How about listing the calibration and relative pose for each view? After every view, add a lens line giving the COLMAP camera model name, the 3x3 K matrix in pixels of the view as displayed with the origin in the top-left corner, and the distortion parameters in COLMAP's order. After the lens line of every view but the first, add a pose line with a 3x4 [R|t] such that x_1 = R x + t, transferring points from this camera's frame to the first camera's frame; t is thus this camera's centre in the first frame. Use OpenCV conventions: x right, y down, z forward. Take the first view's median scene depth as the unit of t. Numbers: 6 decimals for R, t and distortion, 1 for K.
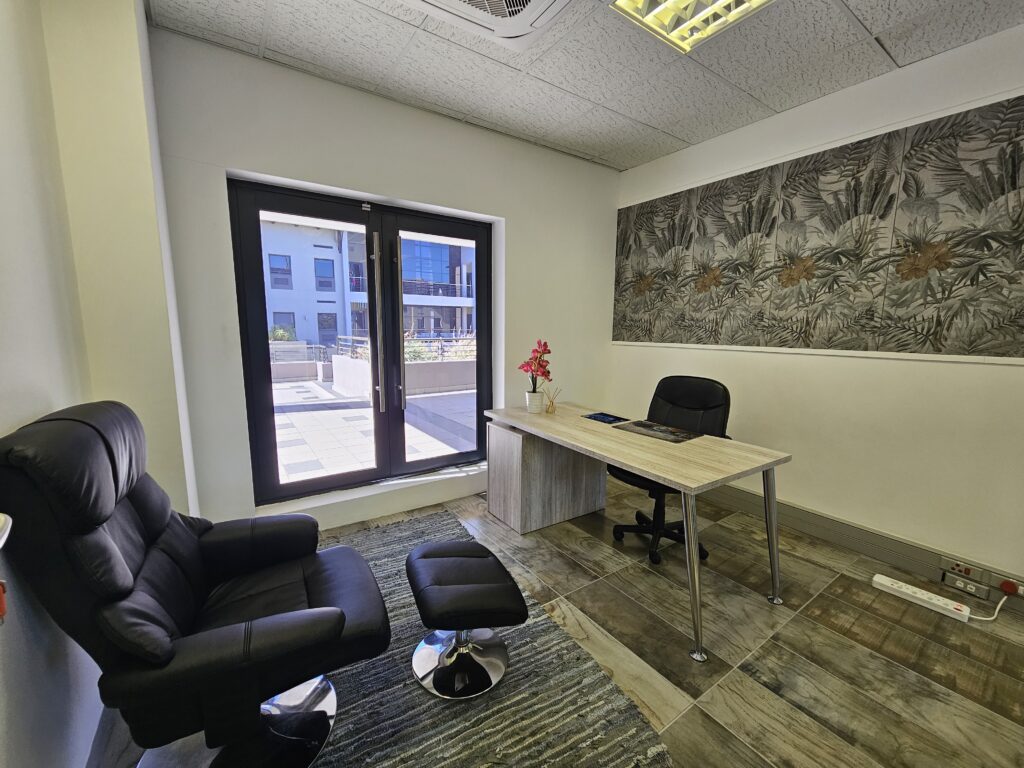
lens RADIAL K [[420.6, 0, 512.0], [0, 420.6, 384.0], [0, 0, 1]] dist [-0.001504, -0.000134]
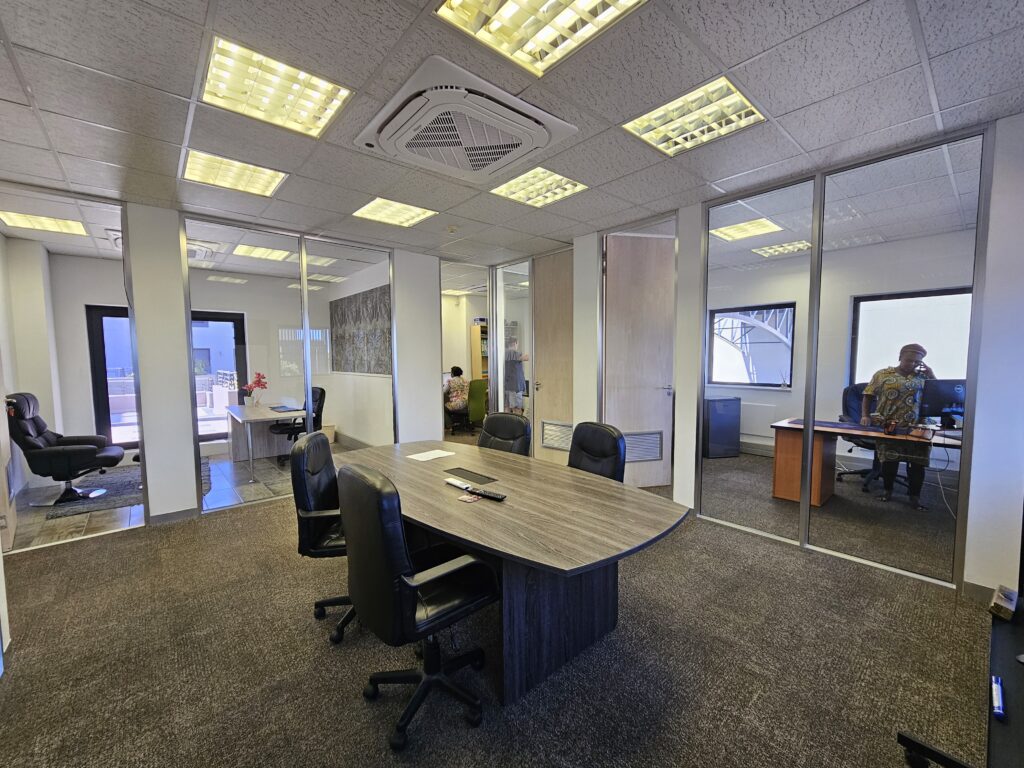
lens RADIAL K [[420.6, 0, 512.0], [0, 420.6, 384.0], [0, 0, 1]] dist [-0.001504, -0.000134]
pose [[0.993072, -0.023171, 0.115199, 1.144726], [0.030954, 0.997324, -0.066237, 0.138429], [-0.113356, 0.069344, 0.991132, -1.266828]]
